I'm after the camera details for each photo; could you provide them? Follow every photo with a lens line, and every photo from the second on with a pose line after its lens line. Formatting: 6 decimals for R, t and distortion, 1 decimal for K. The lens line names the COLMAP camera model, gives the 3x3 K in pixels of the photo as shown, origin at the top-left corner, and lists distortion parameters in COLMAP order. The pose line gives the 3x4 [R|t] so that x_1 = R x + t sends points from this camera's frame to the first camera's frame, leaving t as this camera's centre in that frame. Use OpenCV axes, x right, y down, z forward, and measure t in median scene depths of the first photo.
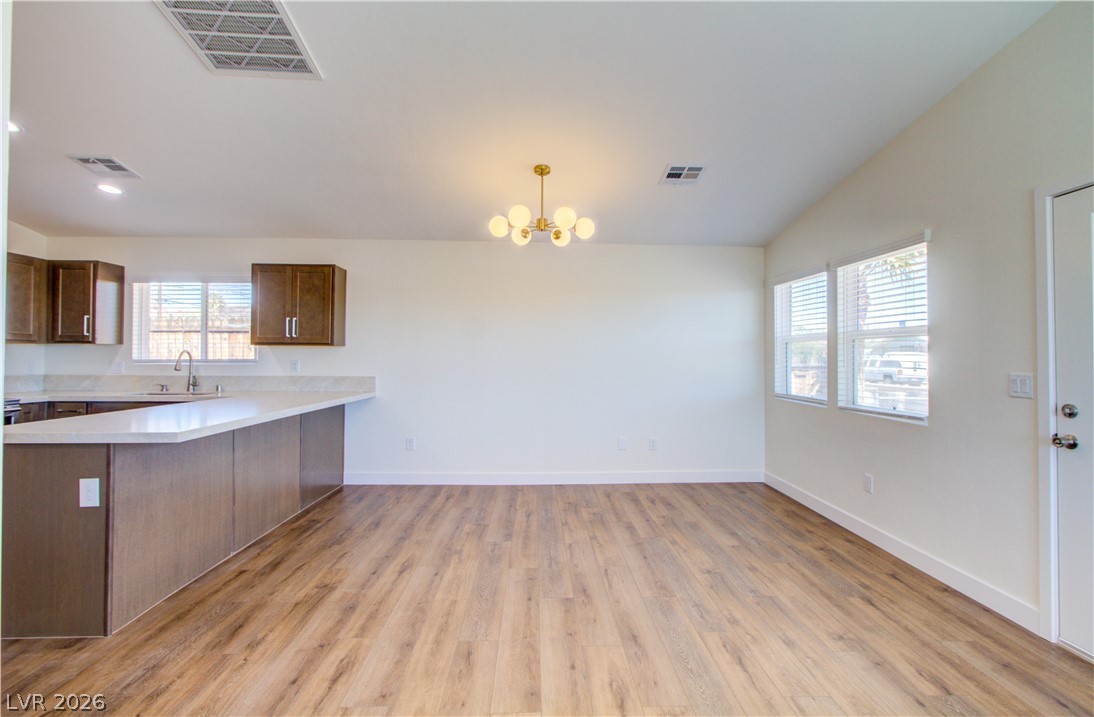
lens RADIAL K [[499.9, 0, 564.9], [0, 499.9, 348.2], [0, 0, 1]] dist [-0.014299, 0.005398]
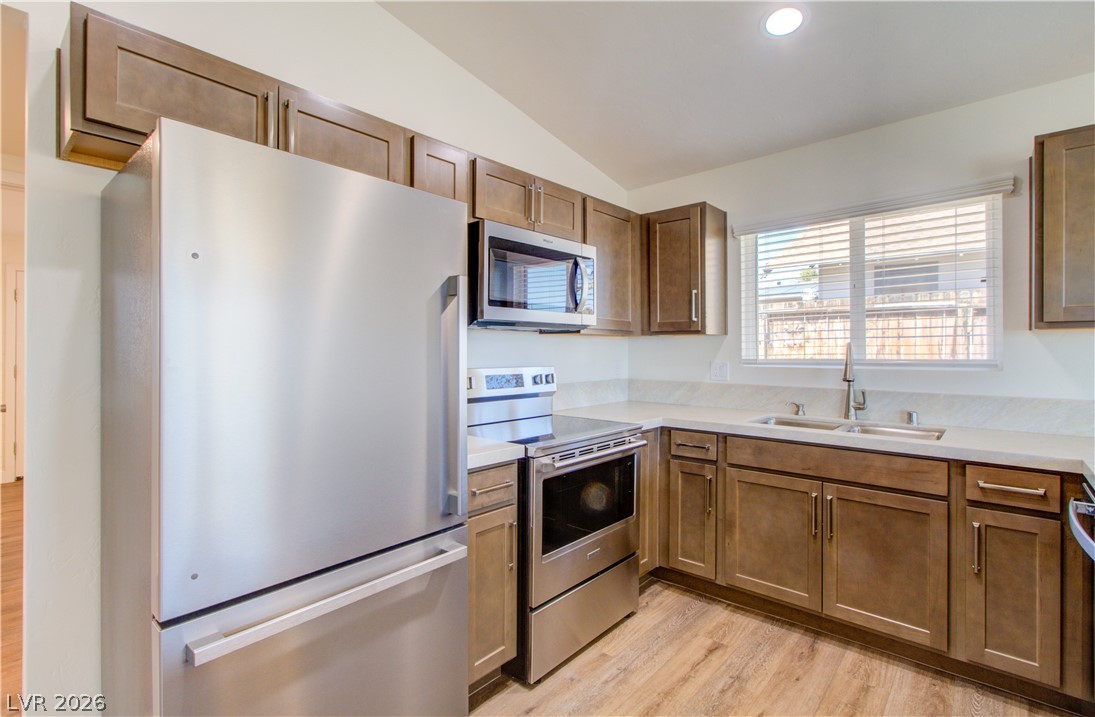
lens RADIAL K [[500.3, 0, 563.1], [0, 500.3, 352.5], [0, 0, 1]] dist [-0.014299, 0.005398]
pose [[0.710373, -0.001596, -0.703824, -0.654510], [0.016855, 0.999749, 0.014744, 0.001729], [0.703624, -0.022336, 0.710221, 0.440846]]
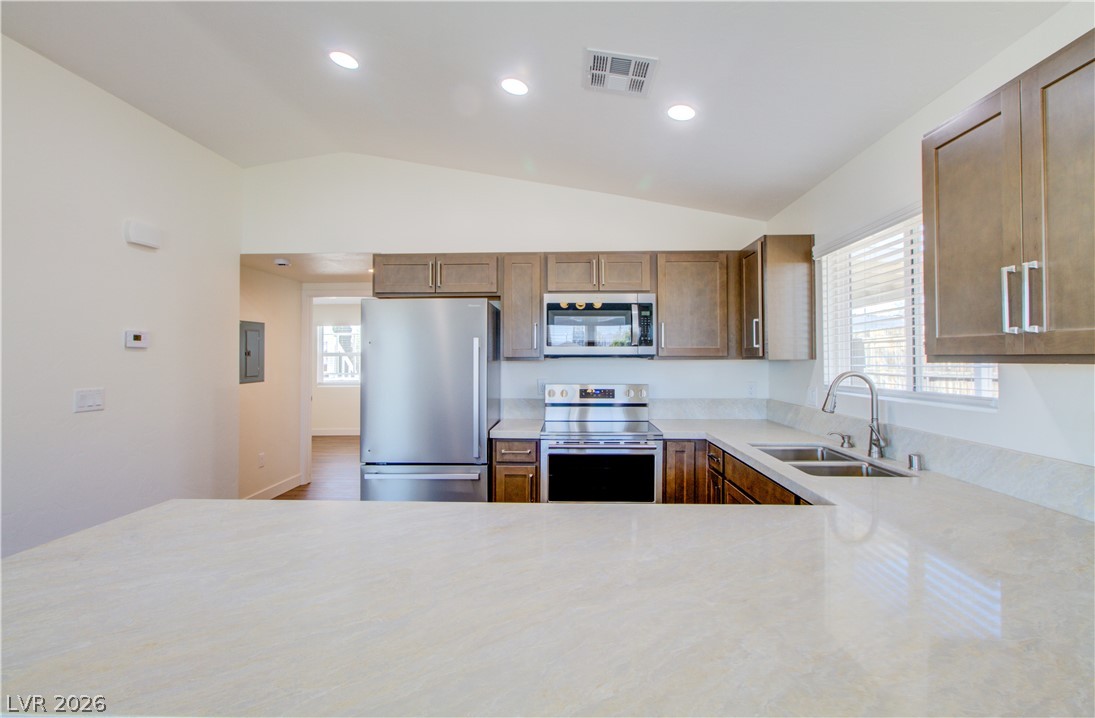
lens RADIAL K [[500.3, 0, 556.7], [0, 500.3, 349.0], [0, 0, 1]] dist [-0.014299, 0.005398]
pose [[-0.075599, -0.023835, -0.996853, -0.268040], [0.016384, 0.999550, -0.025142, -0.011940], [0.997004, -0.018234, -0.075174, 0.801332]]
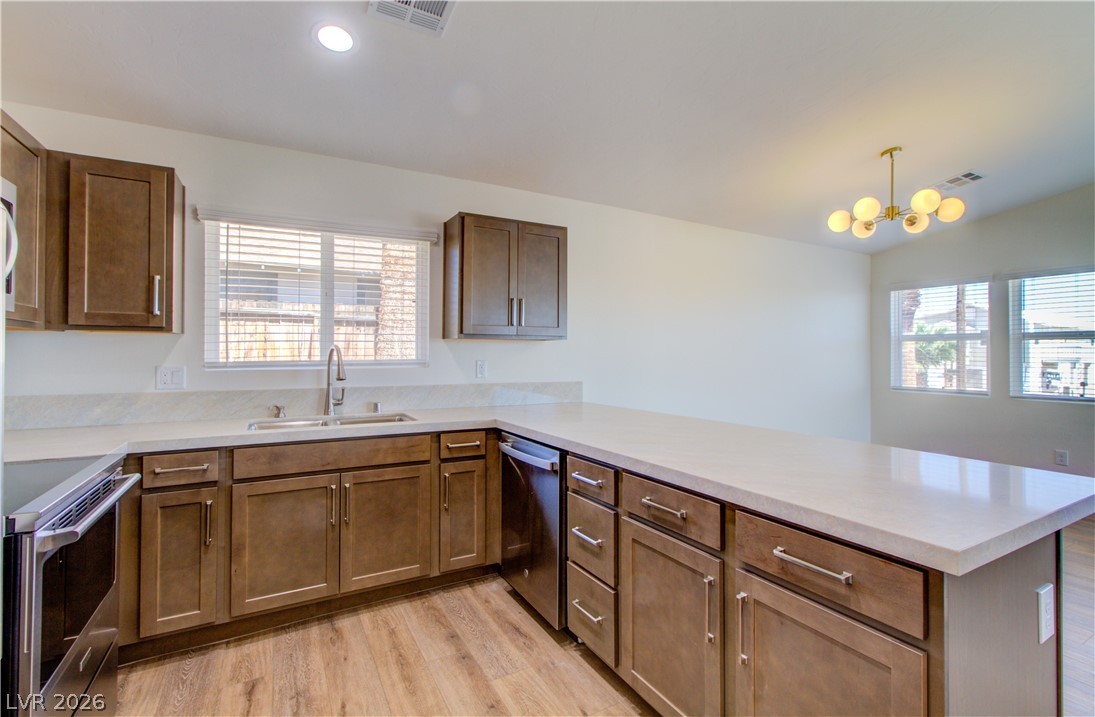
lens RADIAL K [[500.3, 0, 548.7], [0, 500.3, 355.2], [0, 0, 1]] dist [-0.014299, 0.005398]
pose [[0.900327, -0.005406, 0.435181, -0.853106], [-0.004598, 0.999749, 0.021933, 0.001680], [-0.435191, -0.021748, 0.900076, 0.389116]]
